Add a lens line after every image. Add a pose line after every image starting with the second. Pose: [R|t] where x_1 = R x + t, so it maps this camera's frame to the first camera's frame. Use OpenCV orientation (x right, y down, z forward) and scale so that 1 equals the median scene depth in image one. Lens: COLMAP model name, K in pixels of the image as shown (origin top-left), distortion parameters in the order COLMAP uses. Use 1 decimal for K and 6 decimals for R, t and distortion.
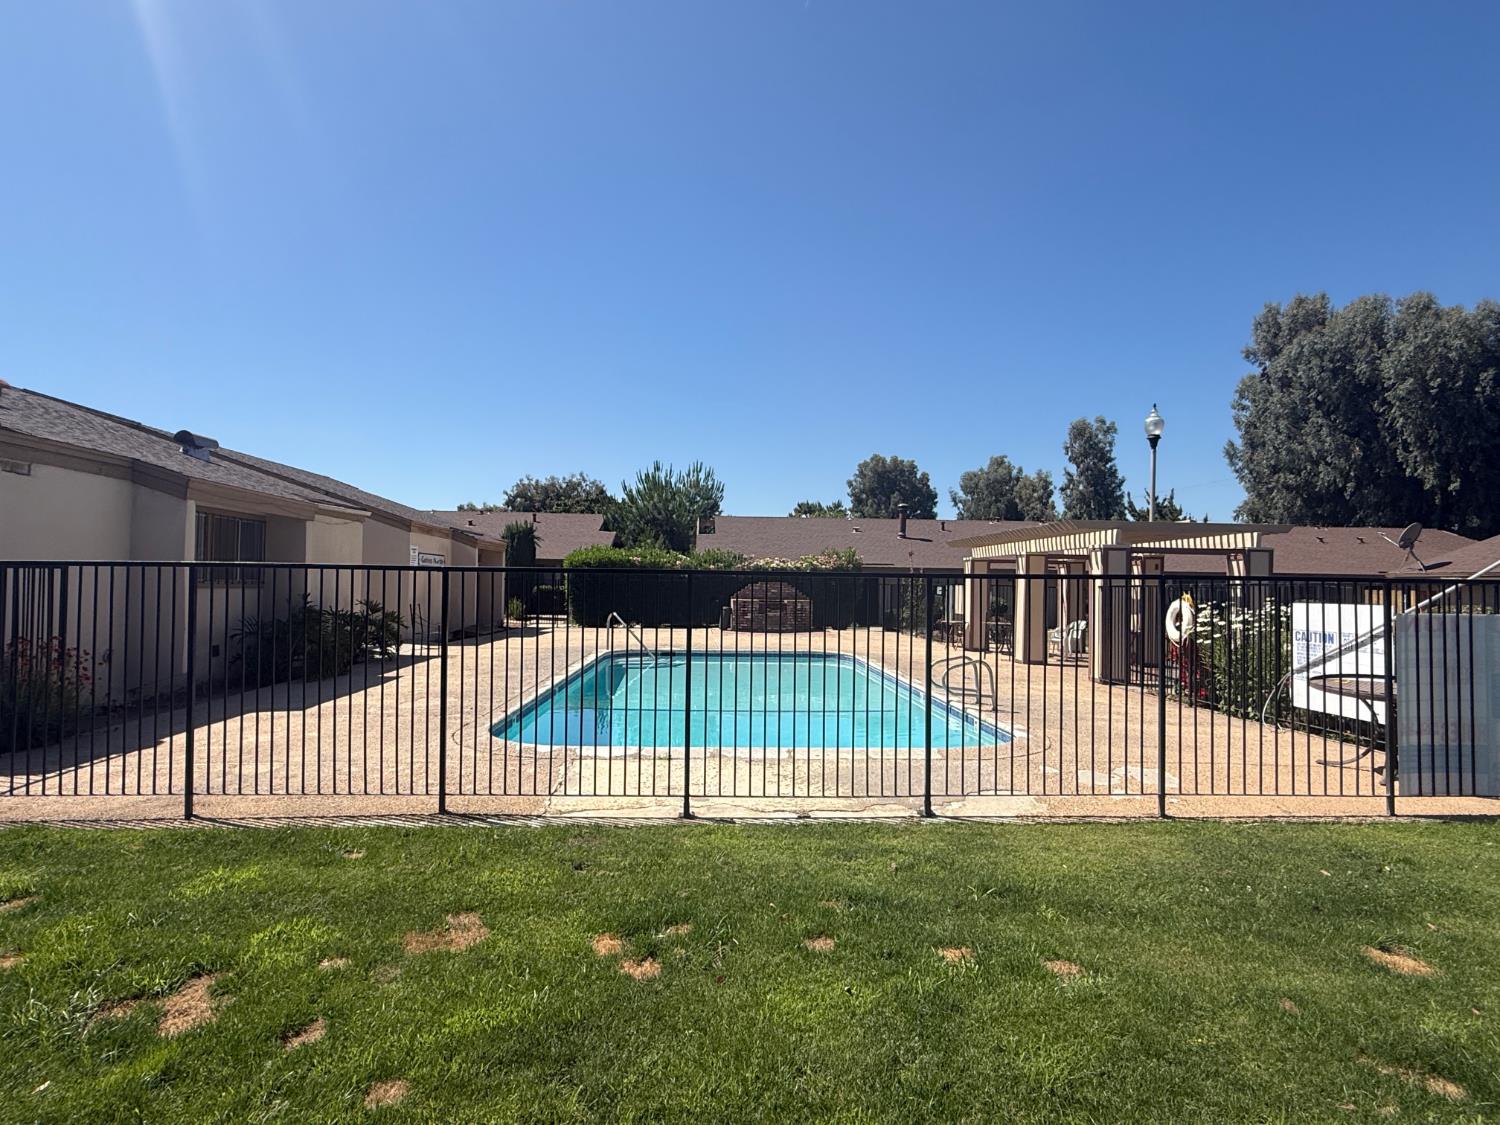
lens RADIAL K [[784.9, 0, 752.5], [0, 784.9, 563.5], [0, 0, 1]] dist [0.001579, 0.000304]
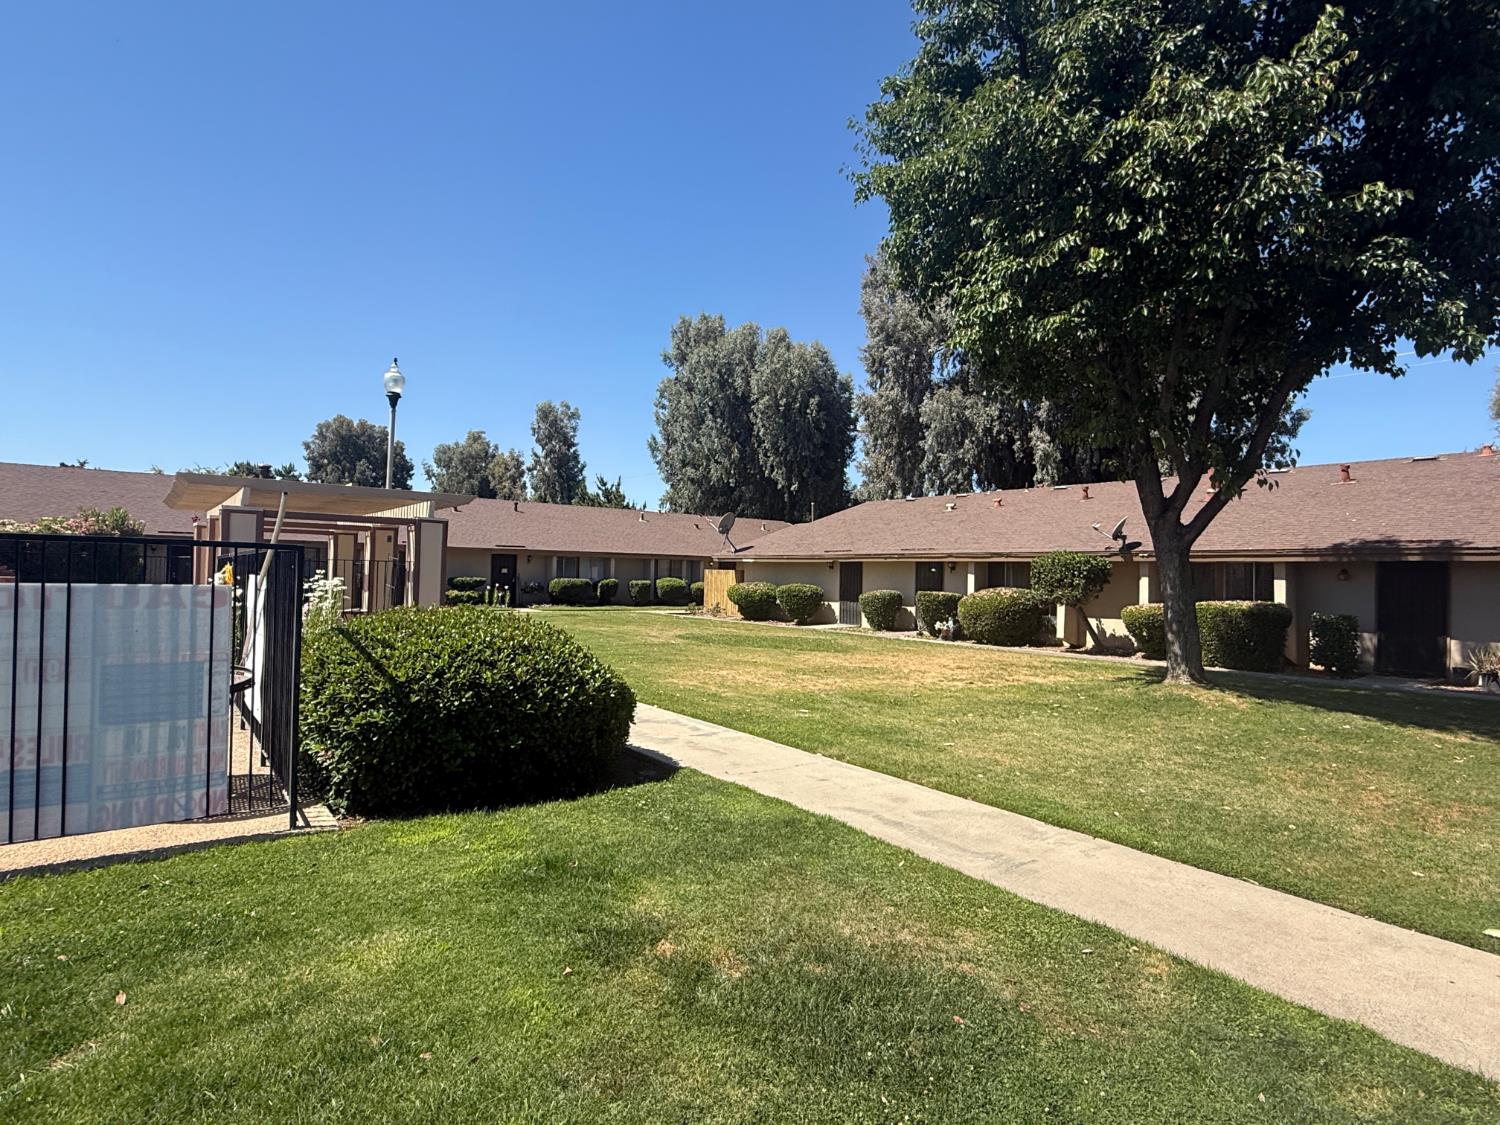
lens RADIAL K [[784.9, 0, 752.5], [0, 784.9, 563.5], [0, 0, 1]] dist [0.001579, 0.000304]
pose [[0.825925, 0.012136, 0.563650, 0.117026], [-0.026334, 0.999507, 0.017067, 0.002012], [-0.563165, -0.028939, 0.825837, 0.006782]]
